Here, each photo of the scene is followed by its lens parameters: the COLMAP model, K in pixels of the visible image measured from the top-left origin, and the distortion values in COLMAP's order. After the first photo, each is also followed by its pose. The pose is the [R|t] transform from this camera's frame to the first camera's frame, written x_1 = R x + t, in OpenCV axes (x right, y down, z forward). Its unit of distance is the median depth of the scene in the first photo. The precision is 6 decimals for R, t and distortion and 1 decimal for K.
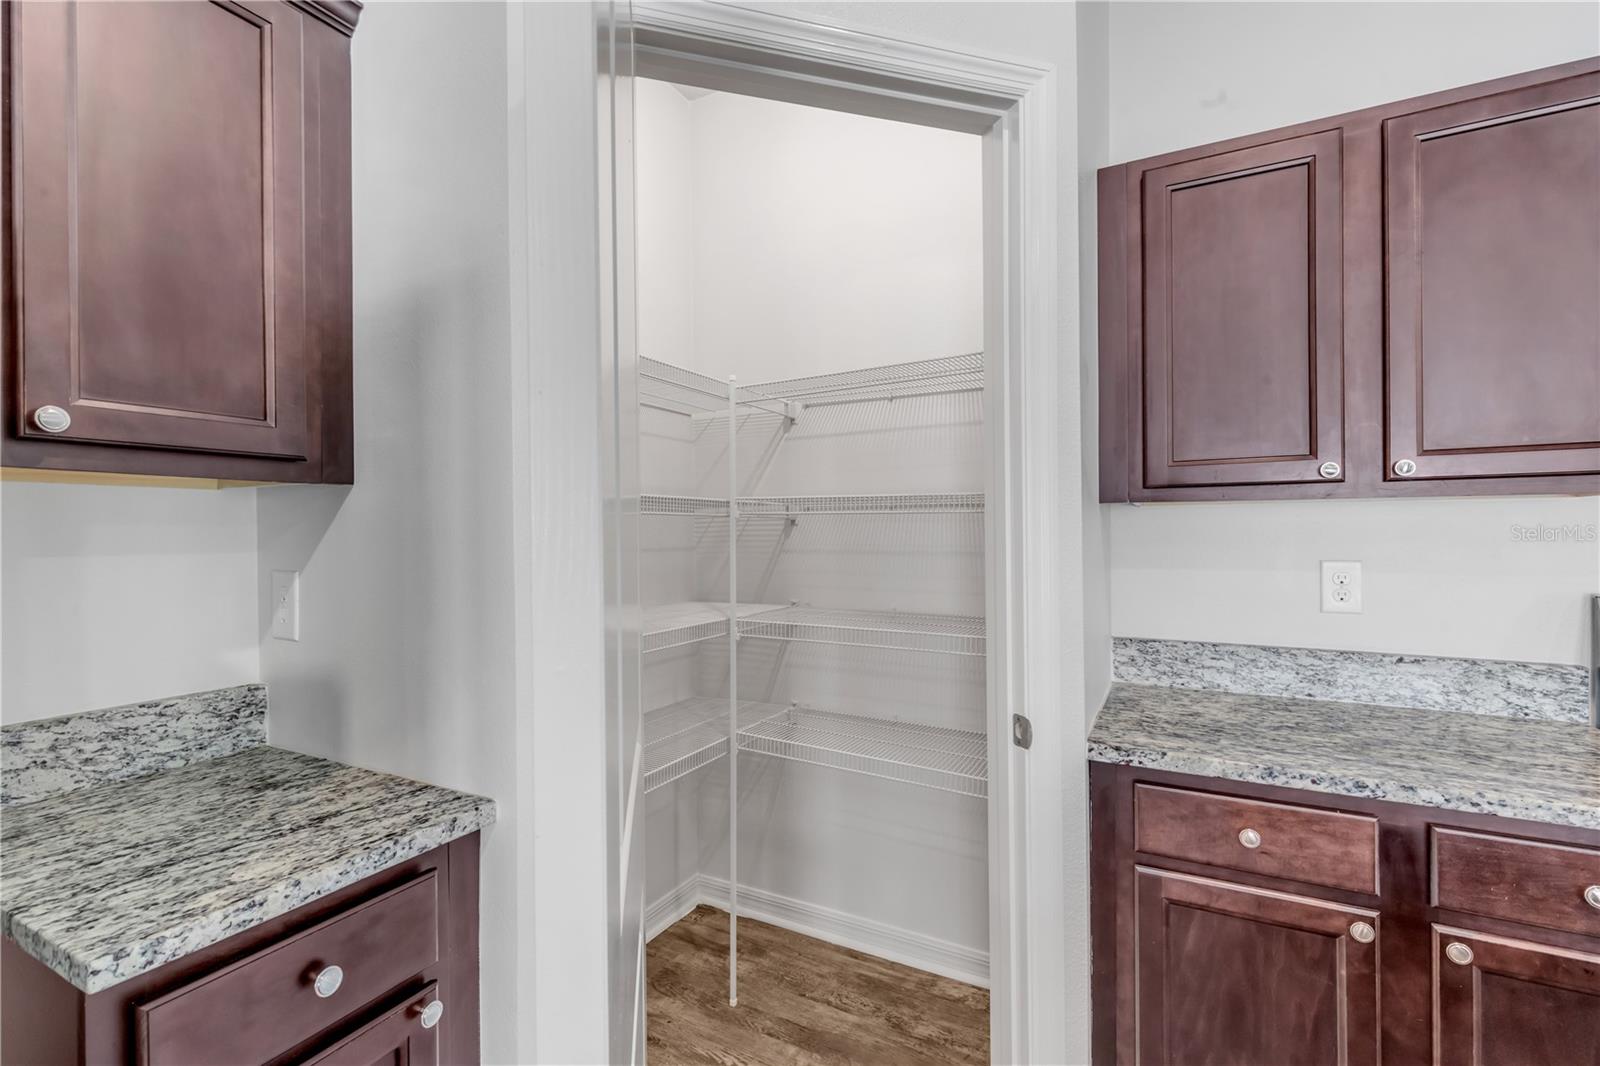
lens RADIAL K [[720.6, 0, 803.7], [0, 720.6, 530.1], [0, 0, 1]] dist [0.001436, 0.000244]
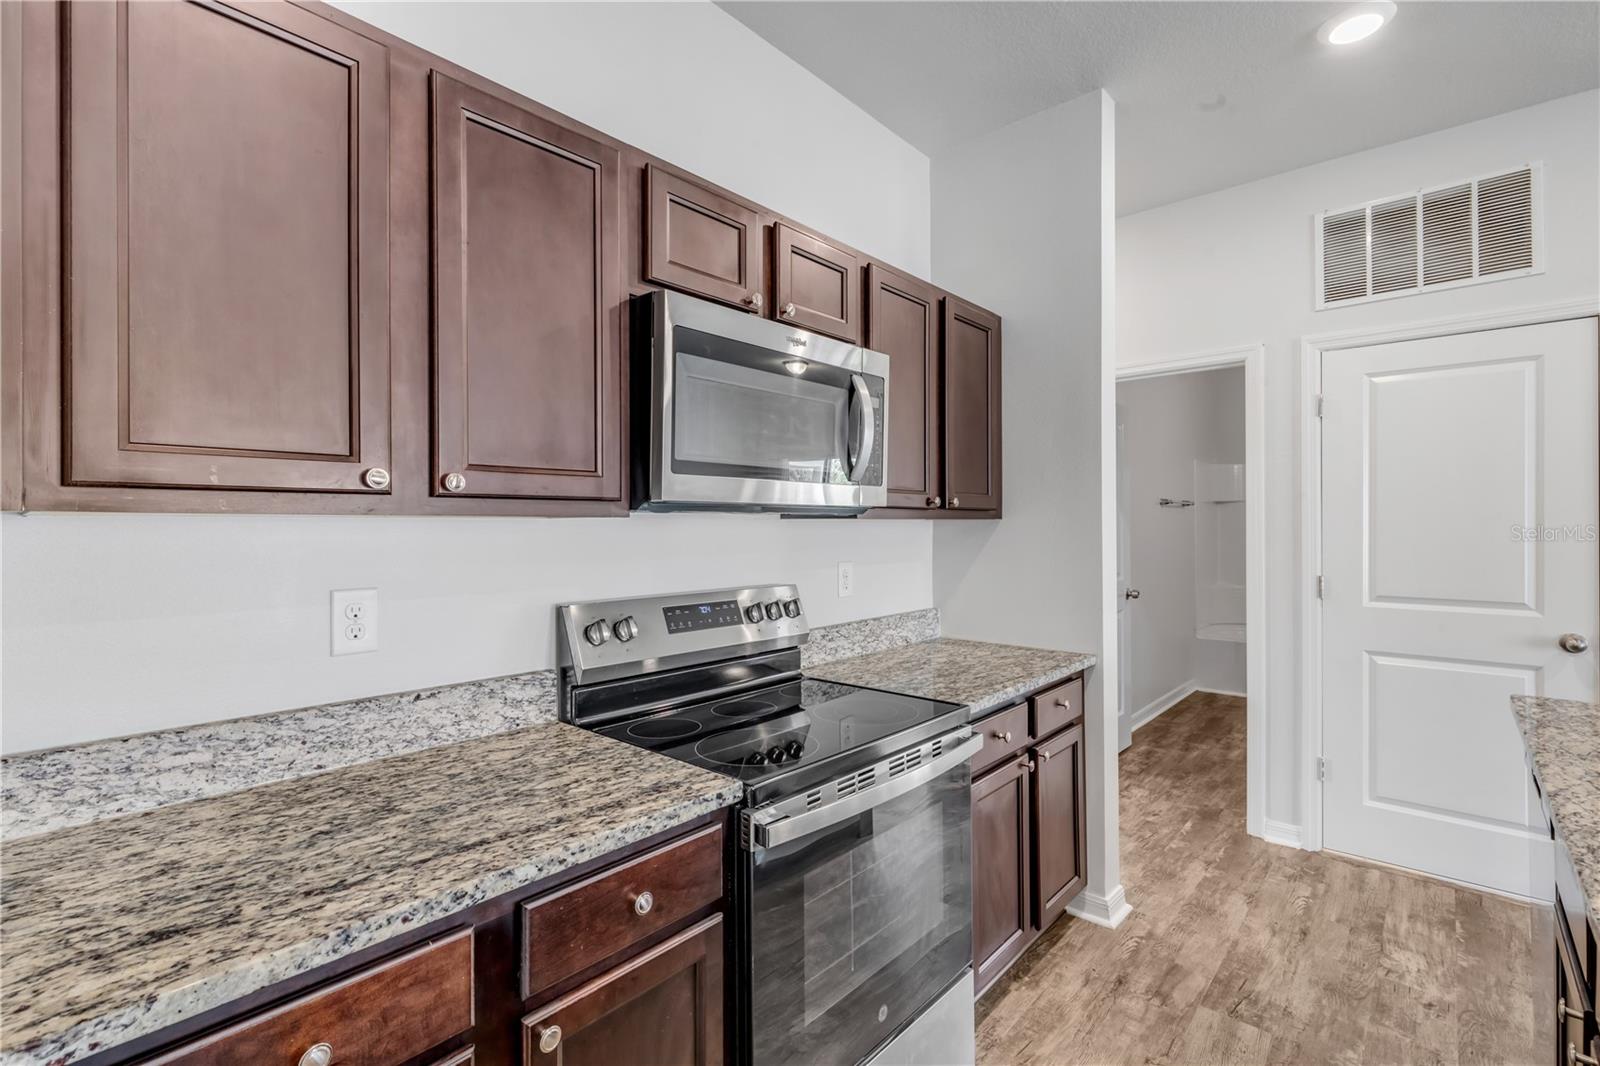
lens RADIAL K [[716.4, 0, 793.5], [0, 716.4, 523.5], [0, 0, 1]] dist [0.003087, -0.000348]
pose [[0.246656, 0.011194, 0.969039, 0.097398], [0.001941, 0.999926, -0.012045, -0.024952], [-0.969101, 0.004852, 0.246616, 0.383147]]
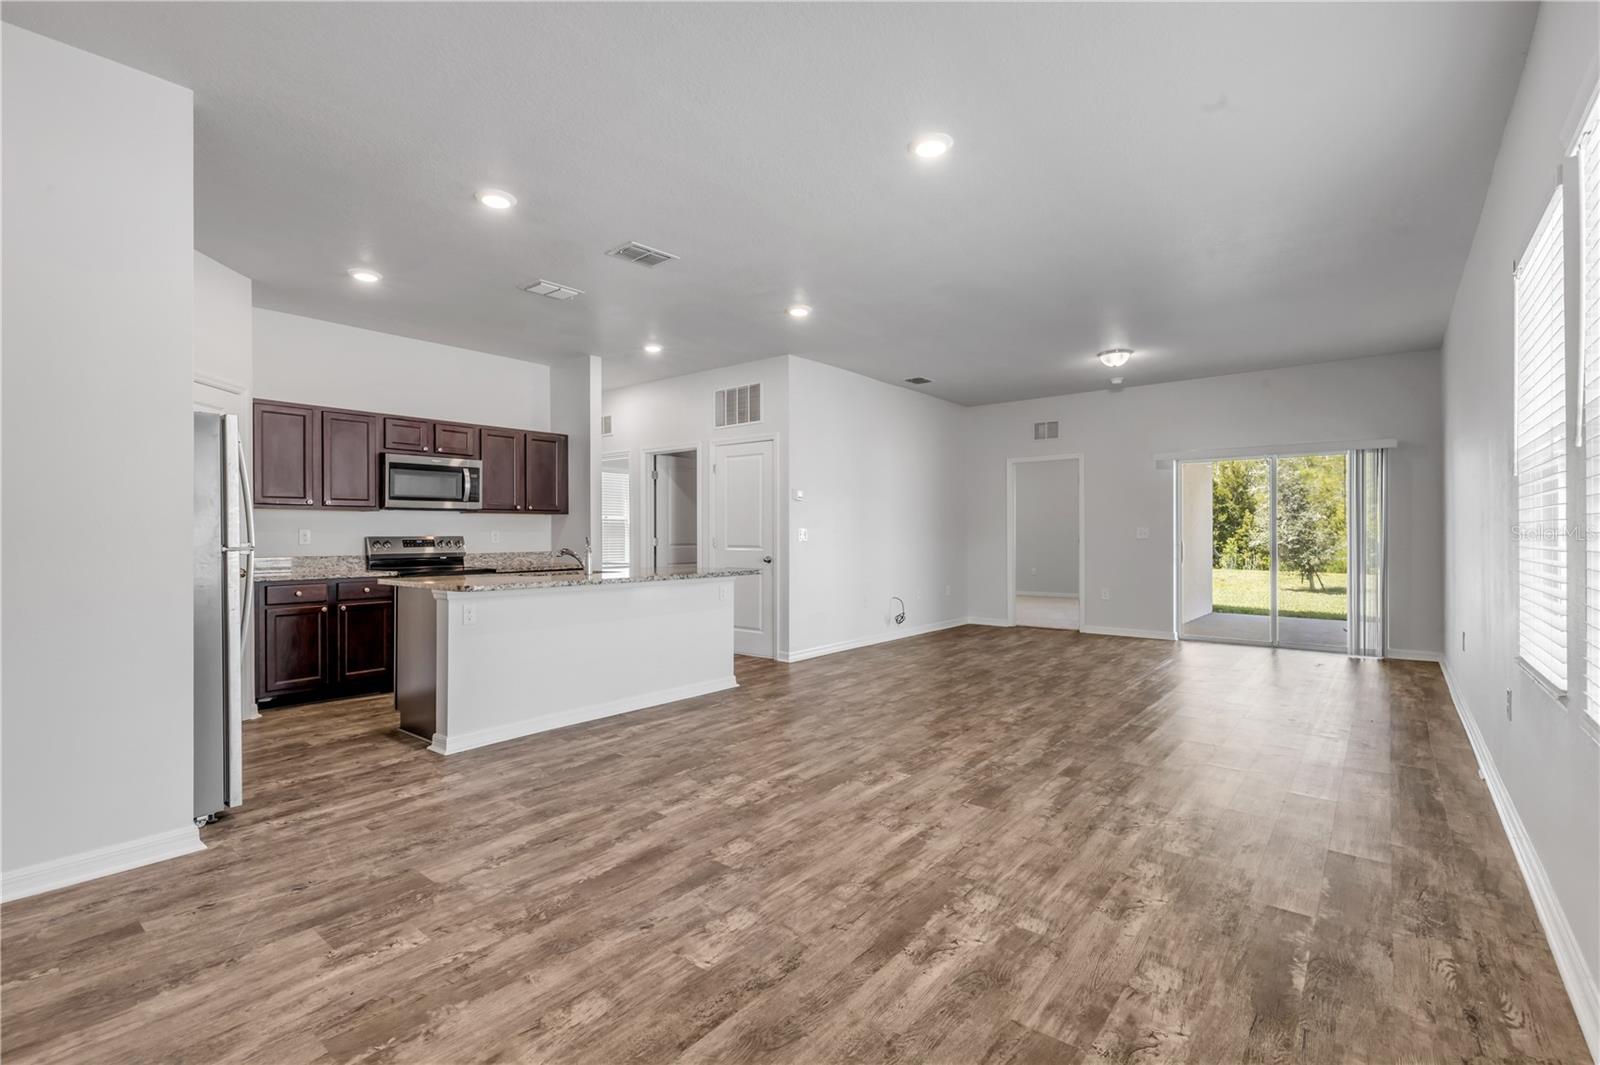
lens RADIAL K [[720.6, 0, 803.7], [0, 720.6, 529.6], [0, 0, 1]] dist [0.001436, 0.000244]
pose [[0.183799, 0.014583, 0.982856, -2.440555], [0.006548, 0.999850, -0.016059, 0.133813], [-0.982942, 0.009387, 0.183676, -2.169314]]
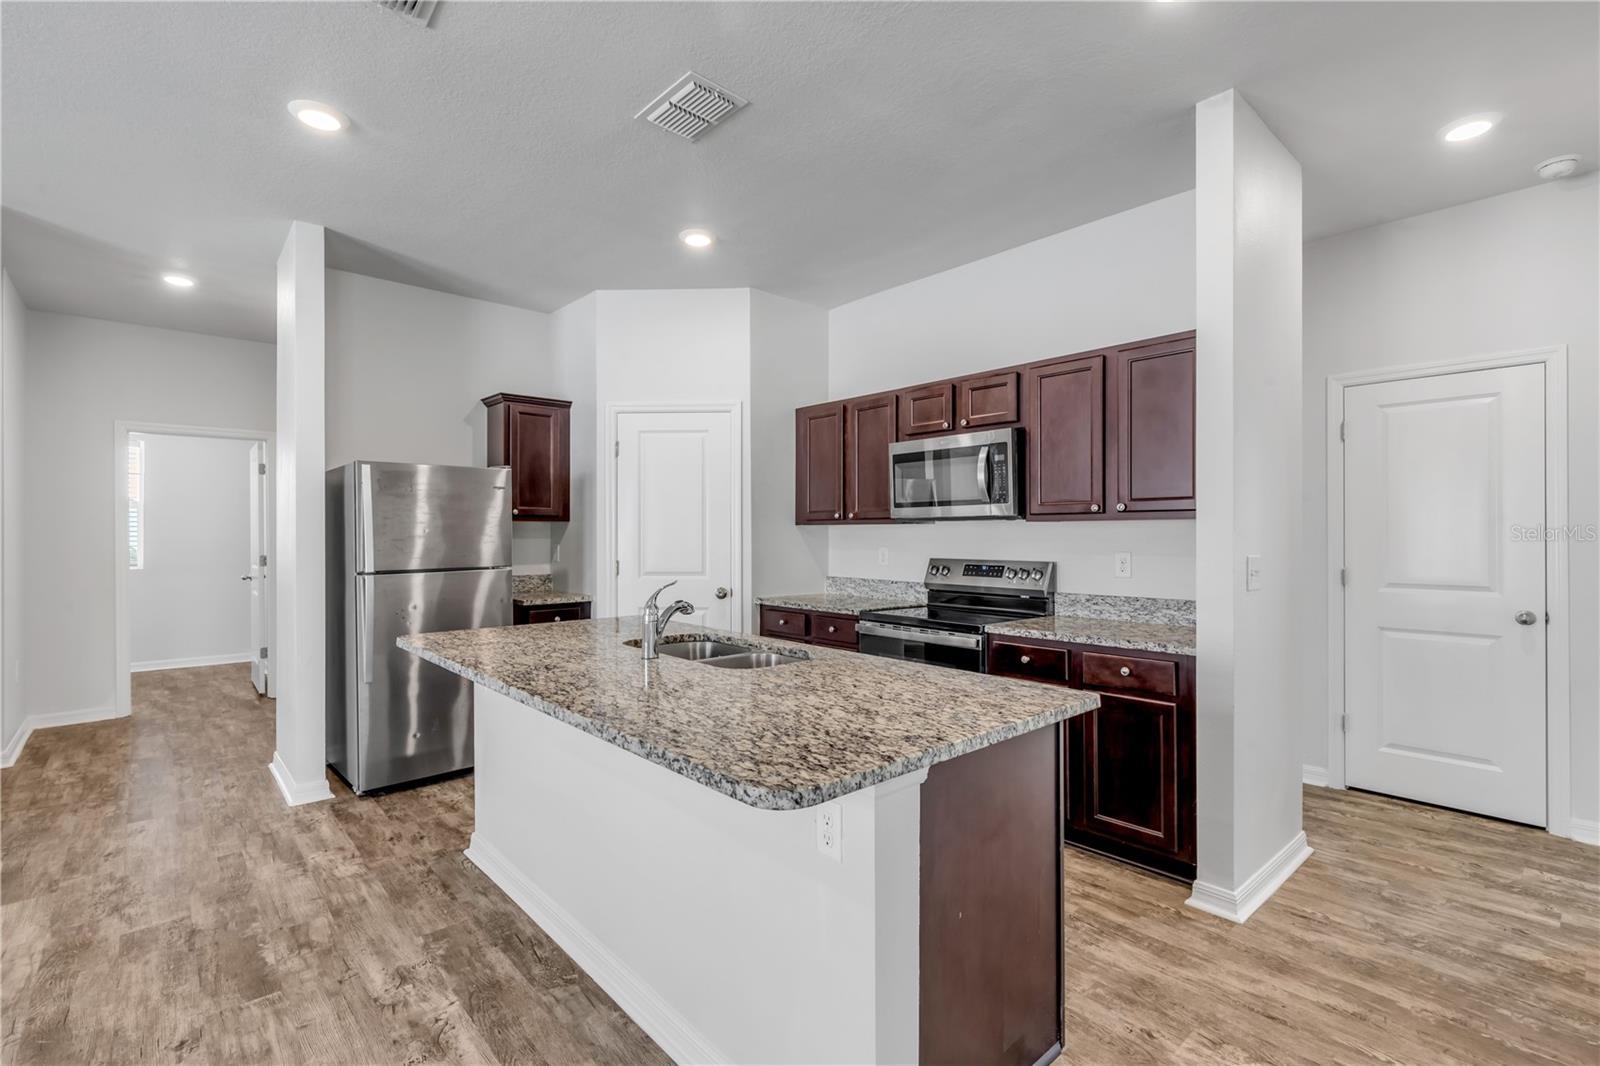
lens RADIAL K [[719.4, 0, 821.1], [0, 719.4, 540.5], [0, 0, 1]] dist [-0.010952, 0.000033]
pose [[0.947468, 0.011523, -0.319643, 1.665133], [-0.009164, 0.999919, 0.008882, -0.004432], [0.319720, -0.005486, 0.947496, -1.967422]]
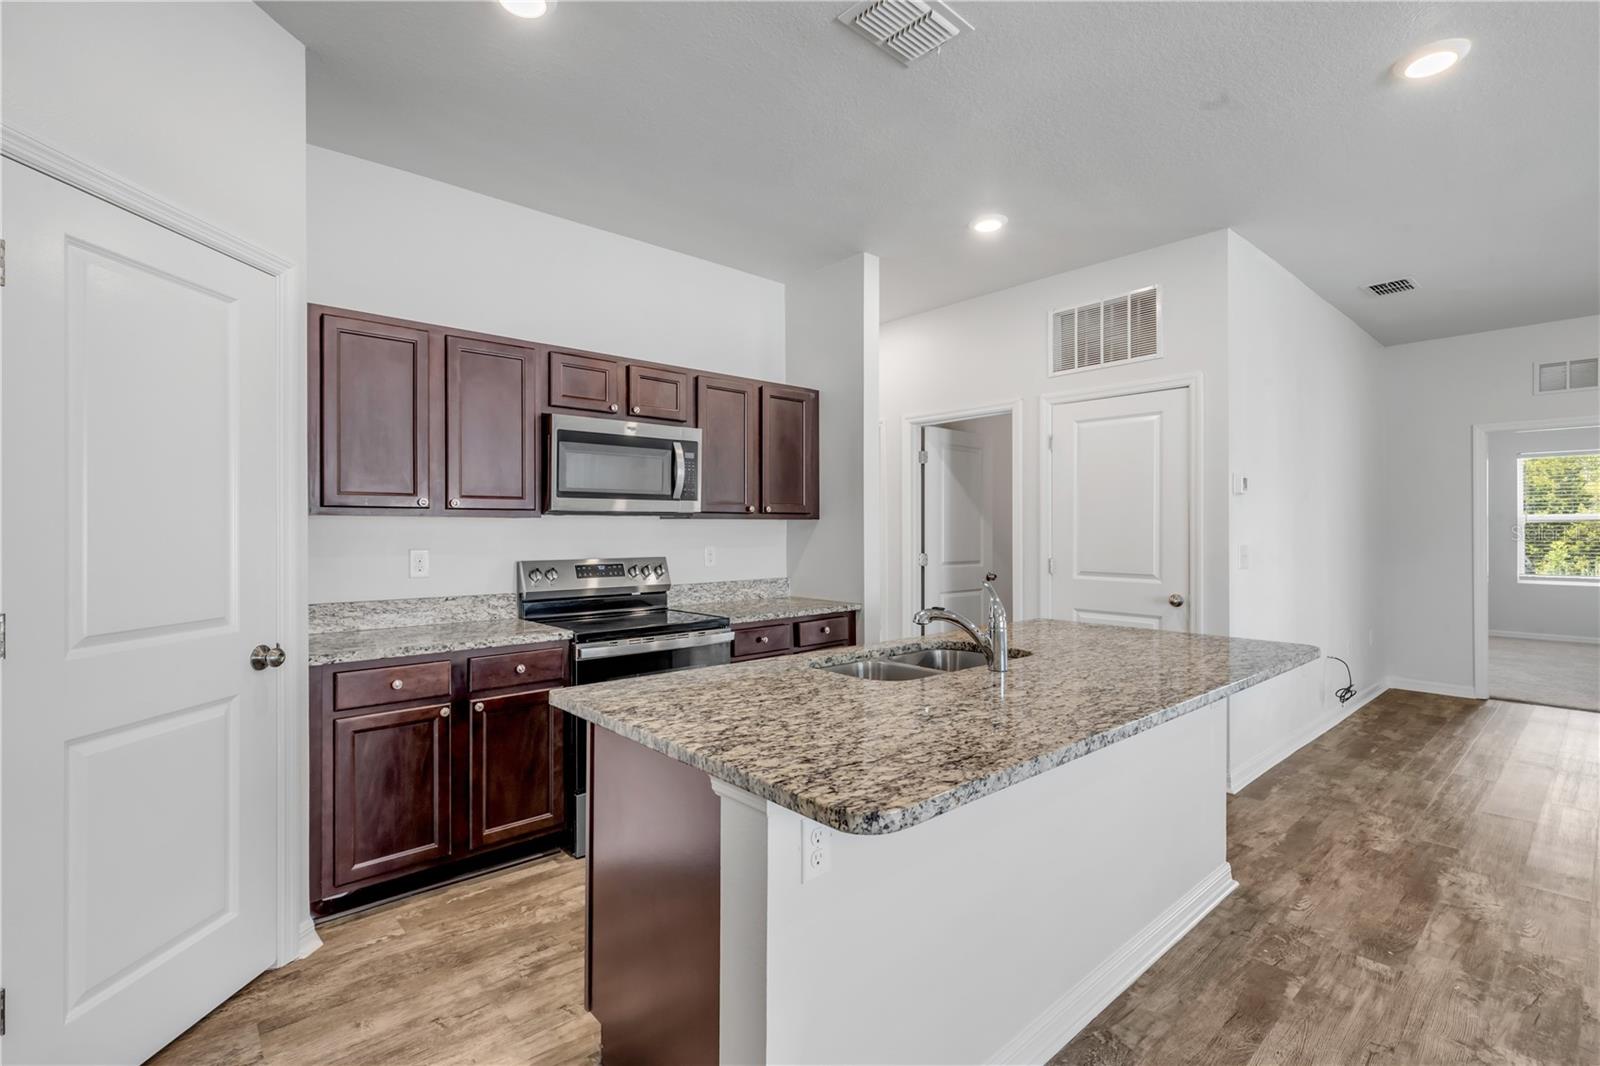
lens RADIAL K [[721.1, 0, 794.1], [0, 721.1, 526.5], [0, 0, 1]] dist [0.002738, -0.001372]
pose [[0.355969, 0.011678, 0.934425, -0.766660], [0.000472, 0.999920, -0.012676, 0.008522], [-0.934497, 0.004953, 0.355935, -0.663016]]
